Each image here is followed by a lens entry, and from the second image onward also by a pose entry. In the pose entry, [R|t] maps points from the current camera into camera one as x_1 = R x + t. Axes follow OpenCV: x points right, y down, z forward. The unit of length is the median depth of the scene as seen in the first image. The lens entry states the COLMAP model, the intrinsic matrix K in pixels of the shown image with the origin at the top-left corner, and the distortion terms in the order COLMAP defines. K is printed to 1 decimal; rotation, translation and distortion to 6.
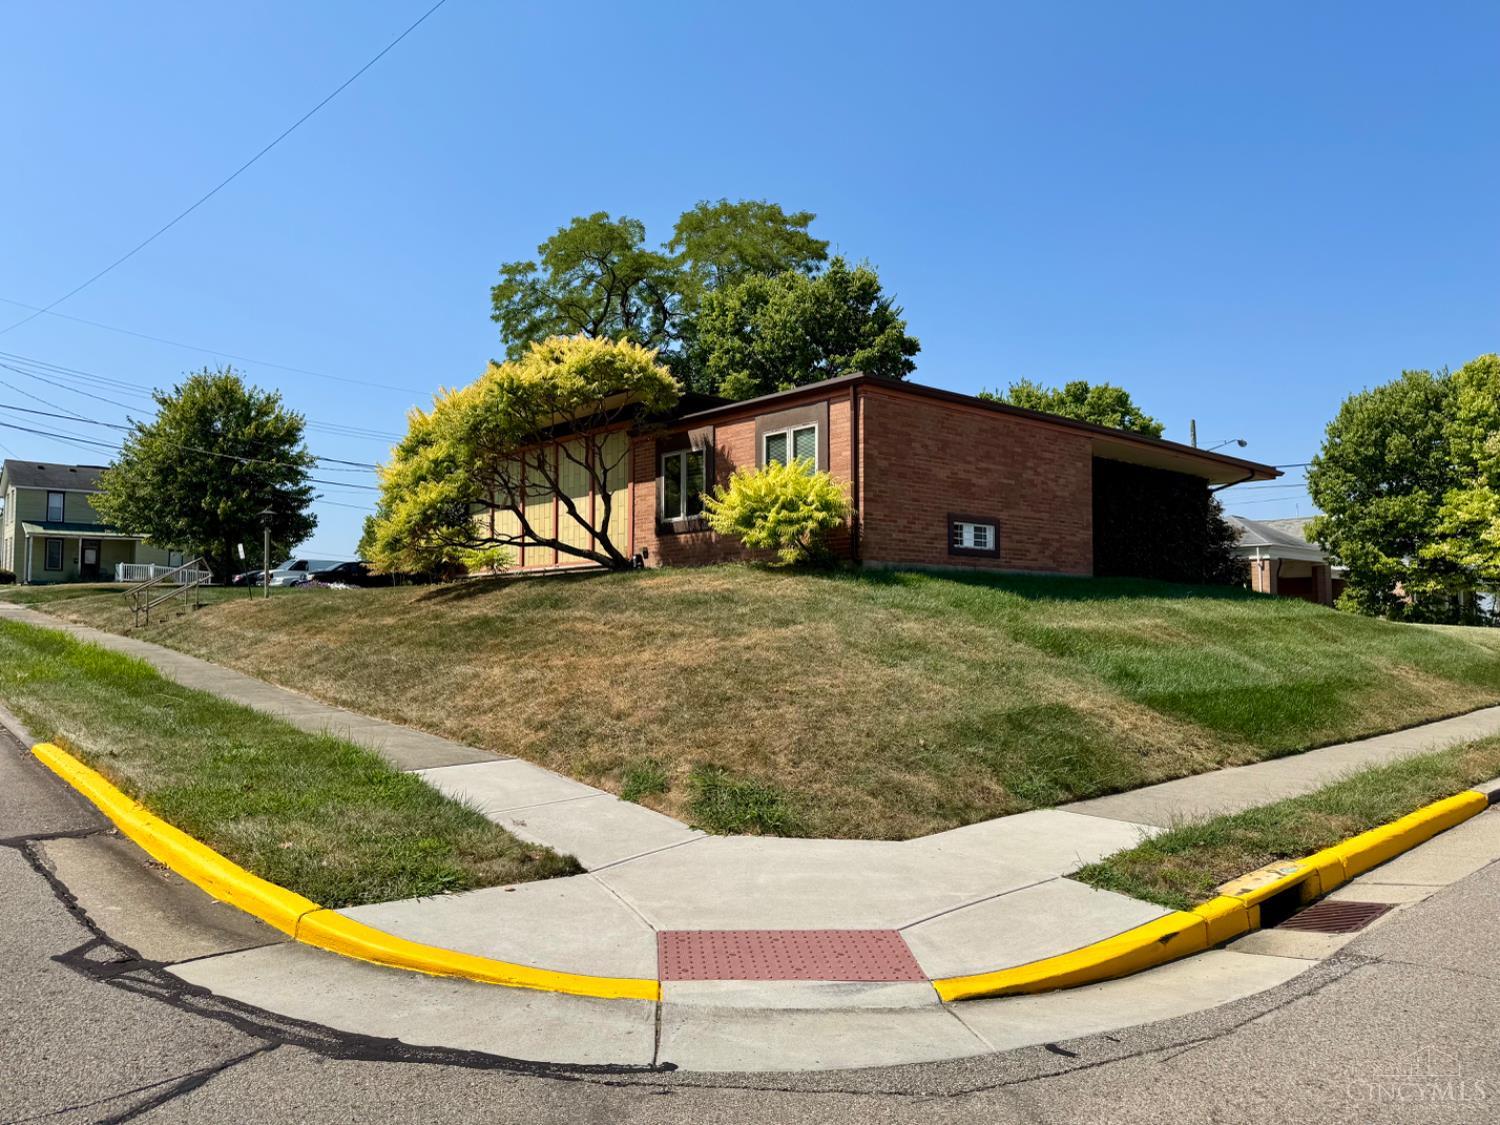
lens RADIAL K [[1060.8, 0, 750.0], [0, 1060.8, 562.5], [0, 0, 1]] dist [0.099617, -0.001674]
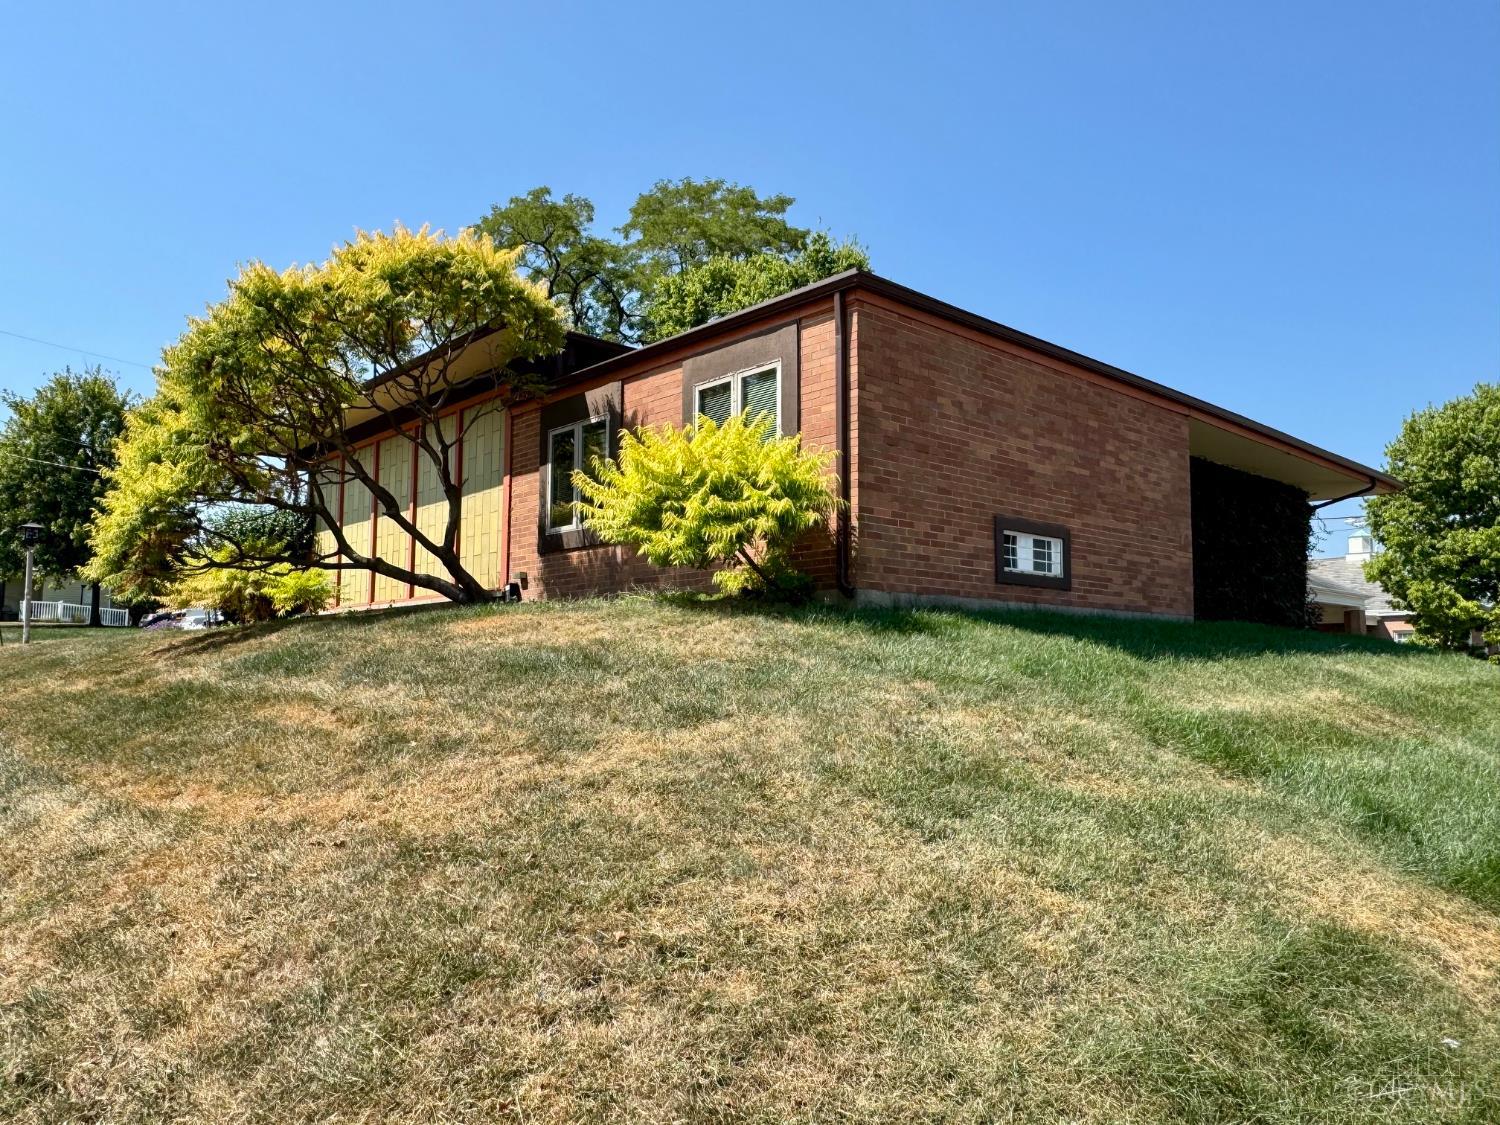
lens RADIAL K [[1028.0, 0, 750.0], [0, 1028.0, 562.5], [0, 0, 1]] dist [0.001146, 0.003502]
pose [[0.999915, 0.006800, 0.011133, 0.038519], [-0.006319, 0.999069, -0.042675, 0.006540], [-0.011413, 0.042601, 0.999027, 0.403739]]
